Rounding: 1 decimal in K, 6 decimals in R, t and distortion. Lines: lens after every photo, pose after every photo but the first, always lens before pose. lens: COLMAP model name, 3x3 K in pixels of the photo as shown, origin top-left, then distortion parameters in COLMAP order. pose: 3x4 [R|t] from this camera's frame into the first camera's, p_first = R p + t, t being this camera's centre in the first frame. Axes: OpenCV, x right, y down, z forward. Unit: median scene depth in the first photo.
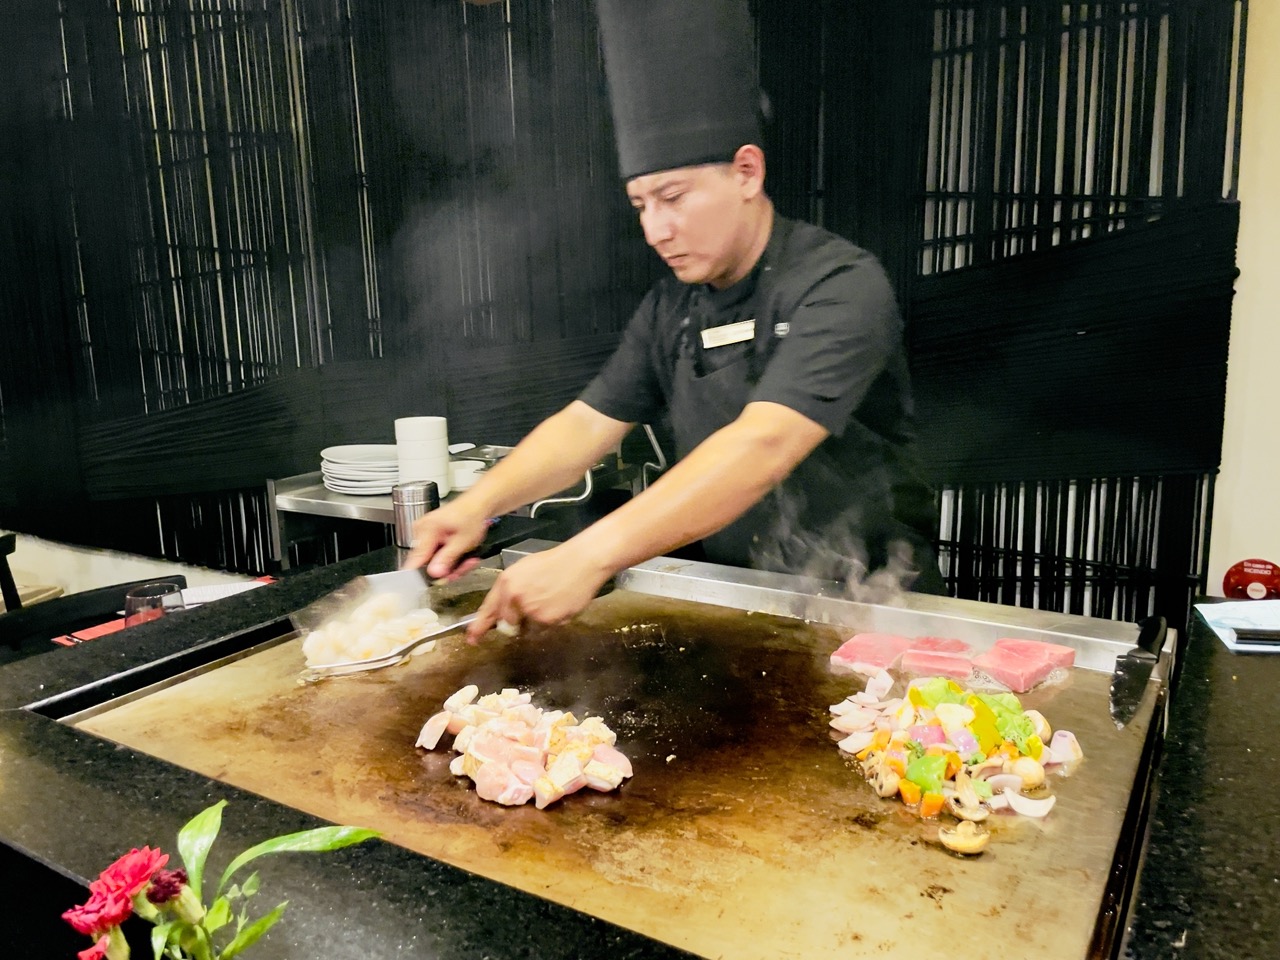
lens RADIAL K [[985.4, 0, 638.7], [0, 985.4, 484.6], [0, 0, 1]] dist [0.000096, -0.036364]
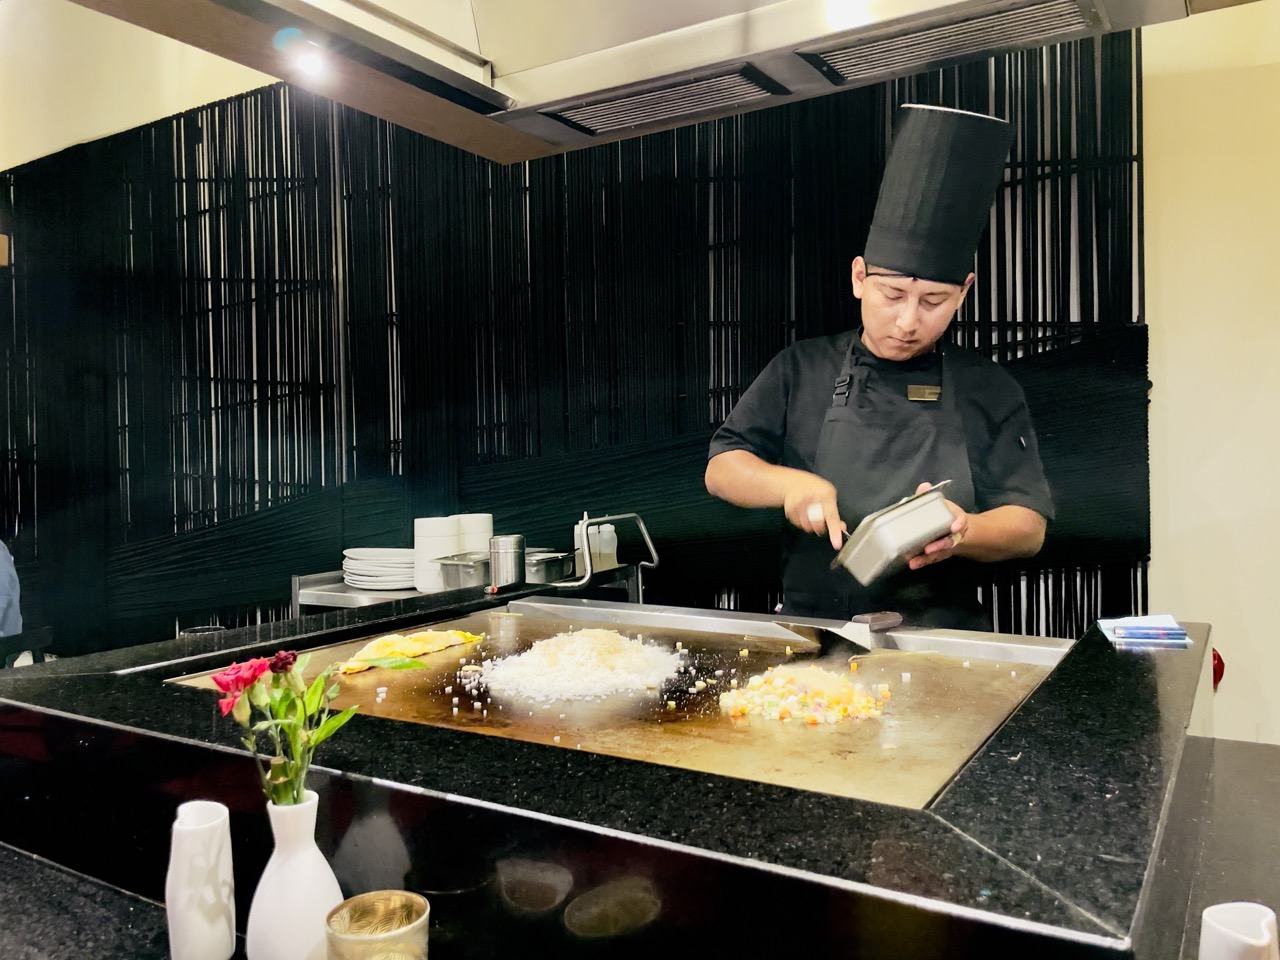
lens RADIAL K [[985.4, 0, 638.7], [0, 985.4, 474.7], [0, 0, 1]] dist [0.000096, -0.036364]
pose [[0.999927, 0.011615, -0.003458, 0.008200], [-0.012046, 0.983737, -0.179211, 0.074657], [0.001320, 0.179240, 0.983805, -0.090296]]
